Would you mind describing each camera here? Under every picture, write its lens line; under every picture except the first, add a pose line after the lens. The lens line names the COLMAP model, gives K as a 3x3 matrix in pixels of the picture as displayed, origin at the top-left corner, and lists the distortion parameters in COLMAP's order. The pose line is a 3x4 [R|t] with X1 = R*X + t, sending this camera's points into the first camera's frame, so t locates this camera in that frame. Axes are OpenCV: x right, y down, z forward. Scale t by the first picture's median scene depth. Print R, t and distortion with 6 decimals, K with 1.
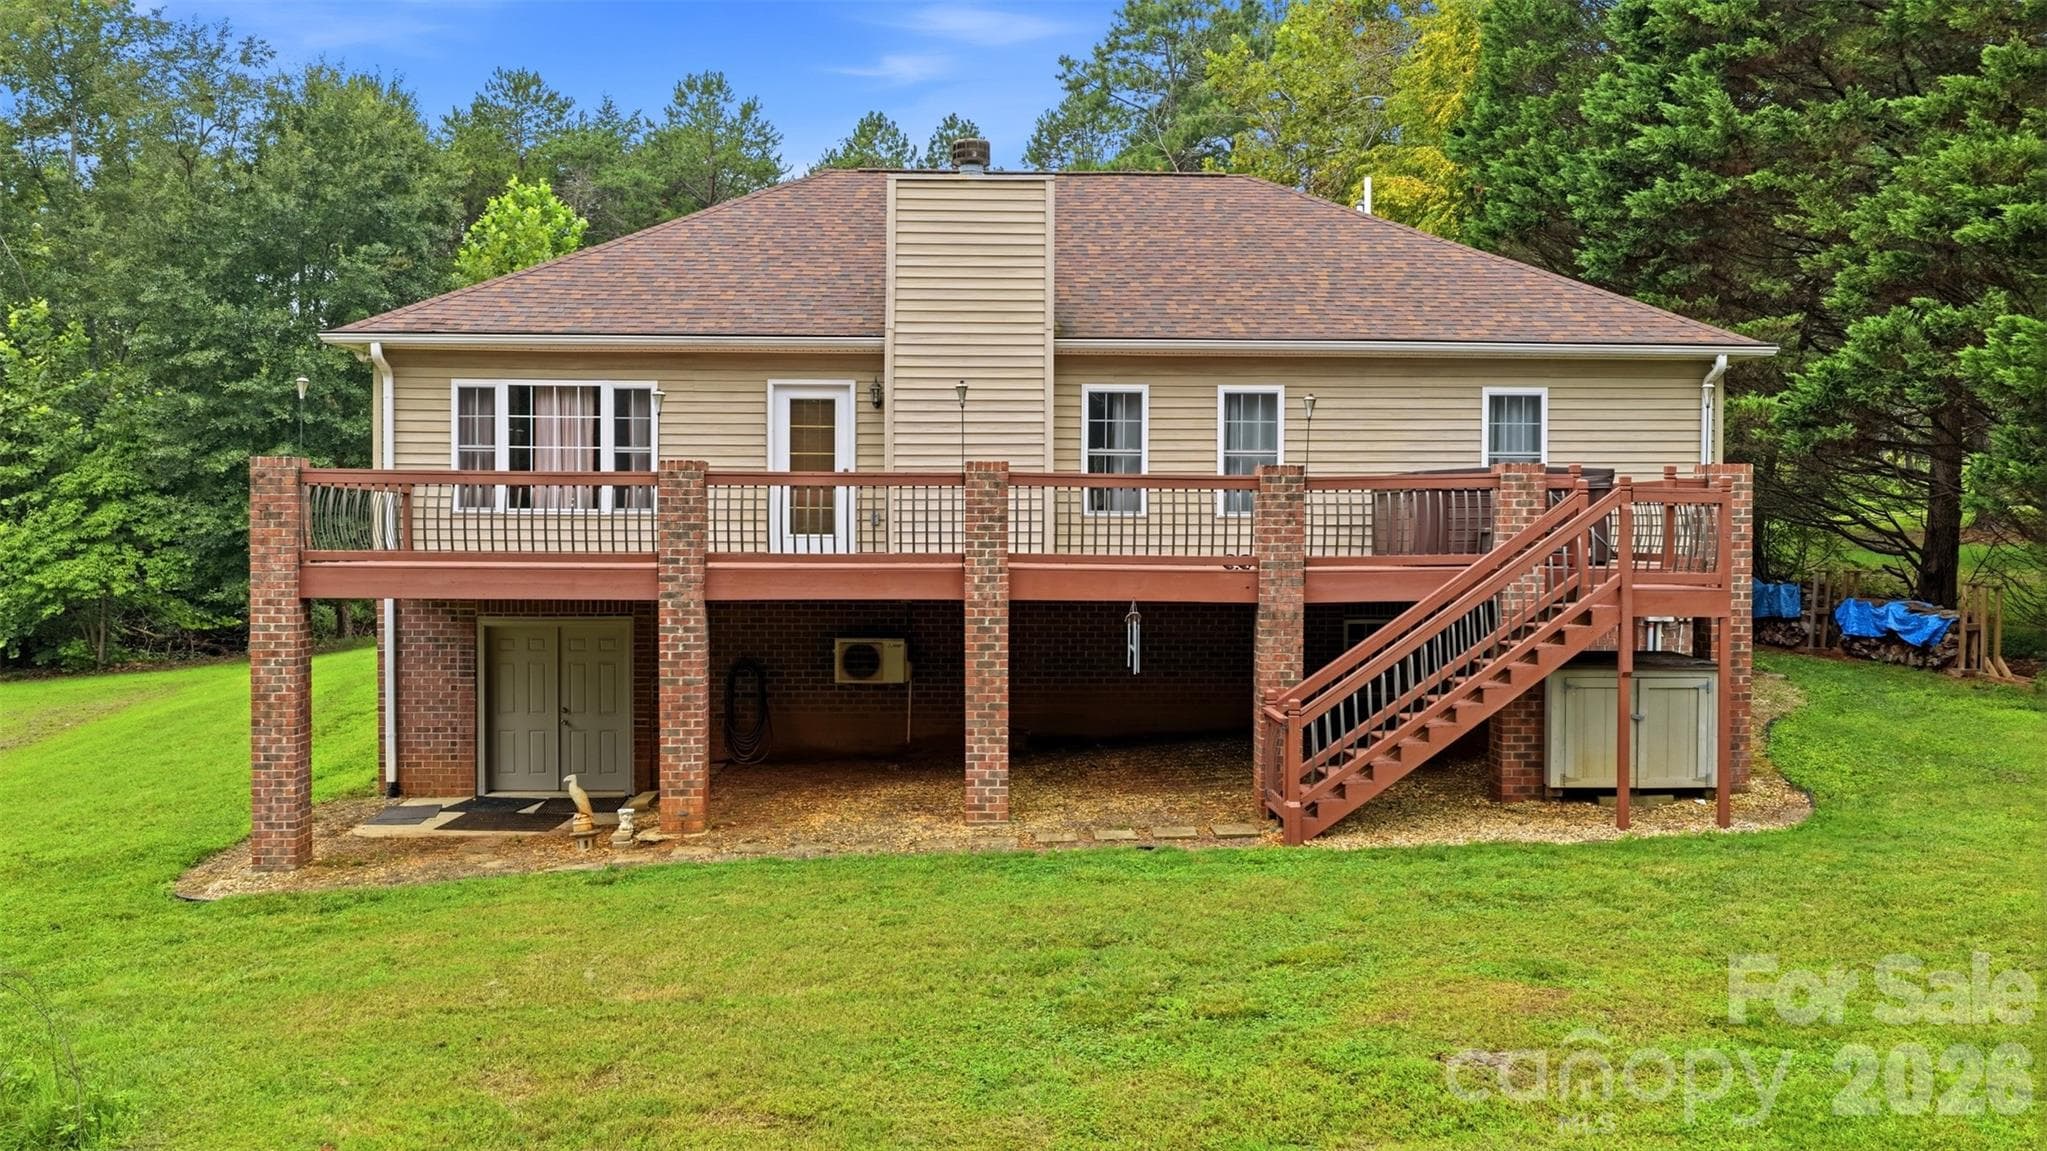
lens RADIAL K [[1626.6, 0, 1017.1], [0, 1626.6, 574.6], [0, 0, 1]] dist [0.012325, 0.012348]
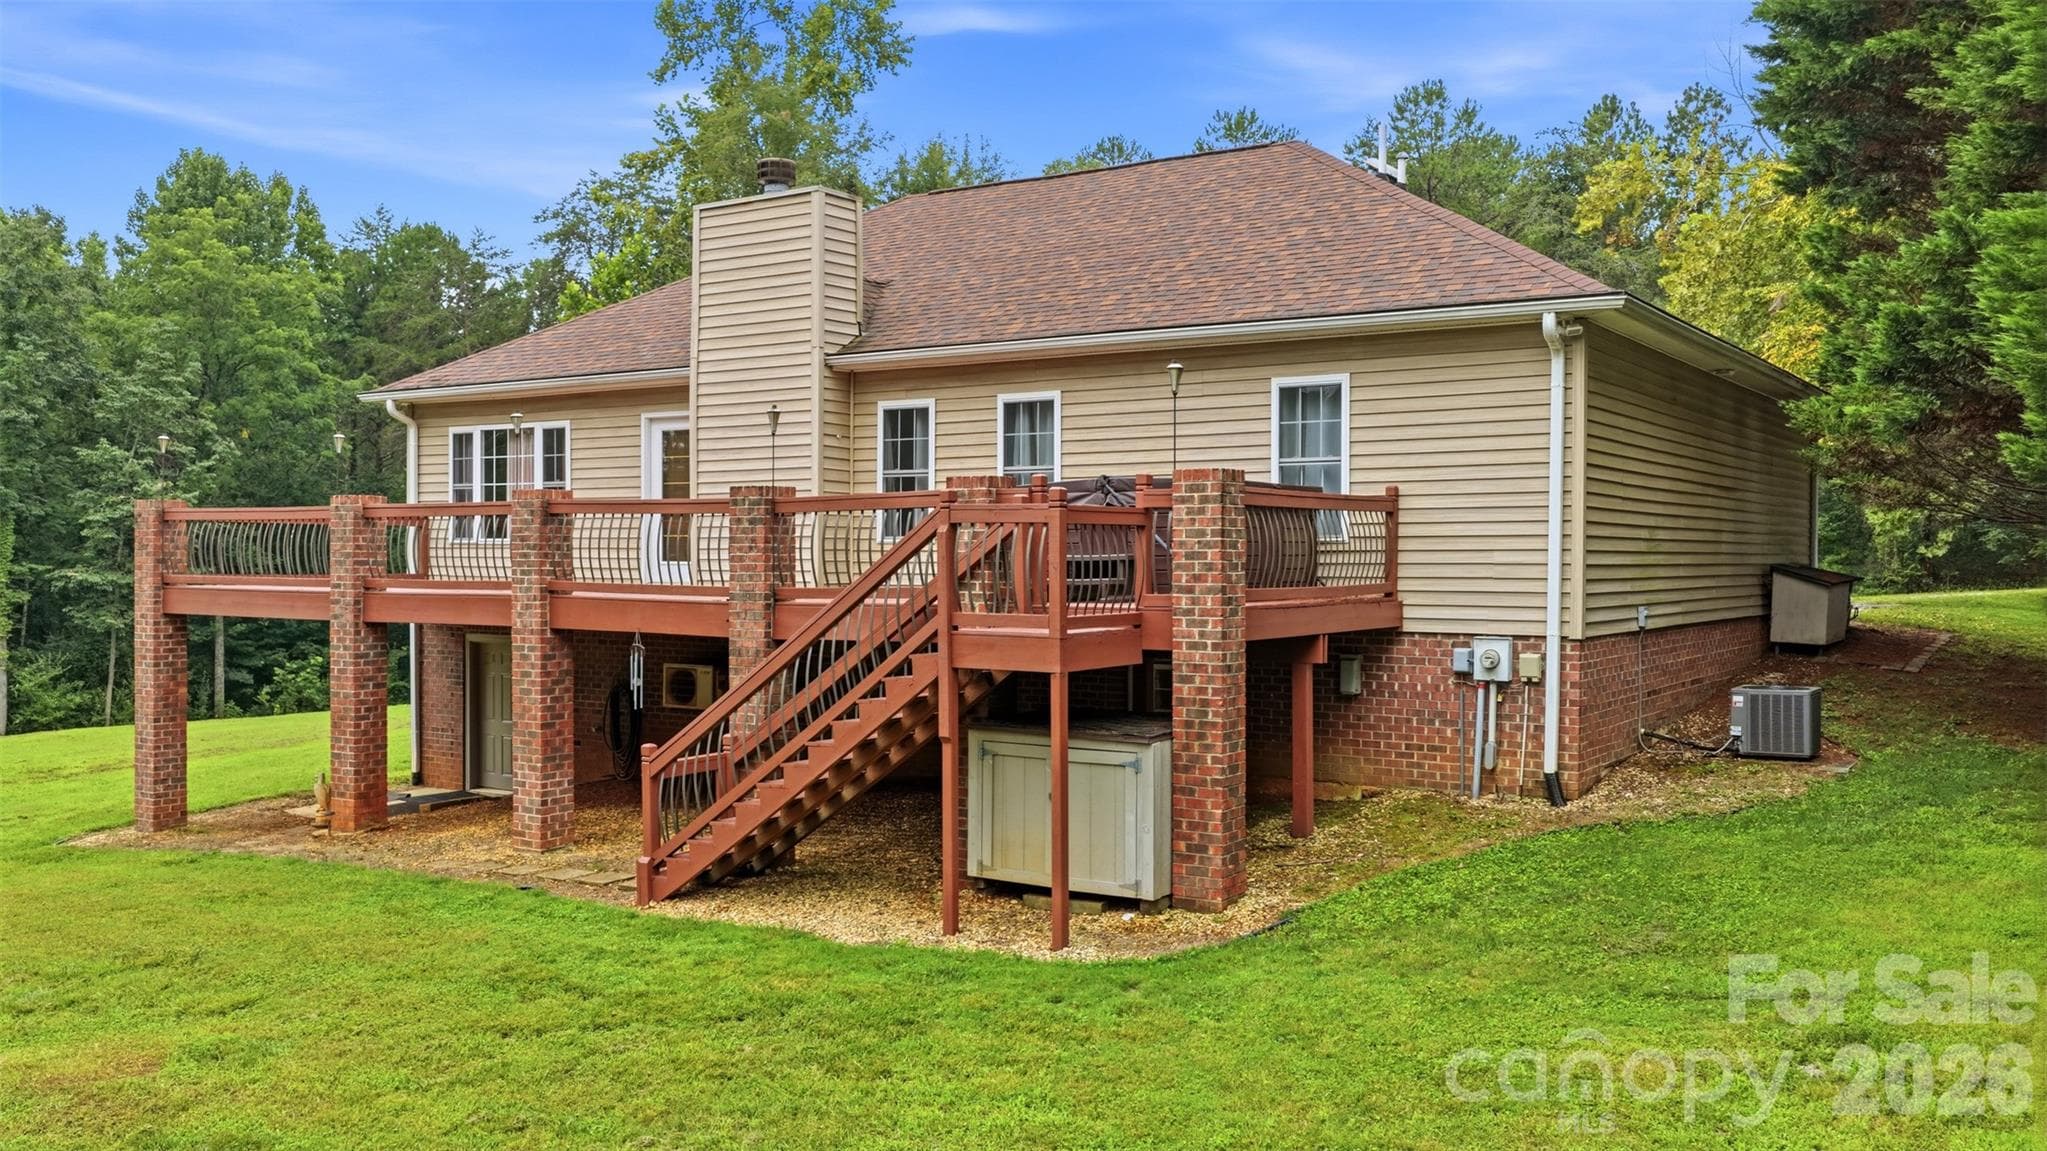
lens RADIAL K [[1626.6, 0, 1018.0], [0, 1626.6, 572.5], [0, 0, 1]] dist [0.012325, 0.012348]
pose [[0.821235, 0.005234, -0.570566, 0.647473], [-0.014310, 0.999832, -0.011425, -0.008897], [0.570410, 0.017547, 0.821173, 0.279347]]
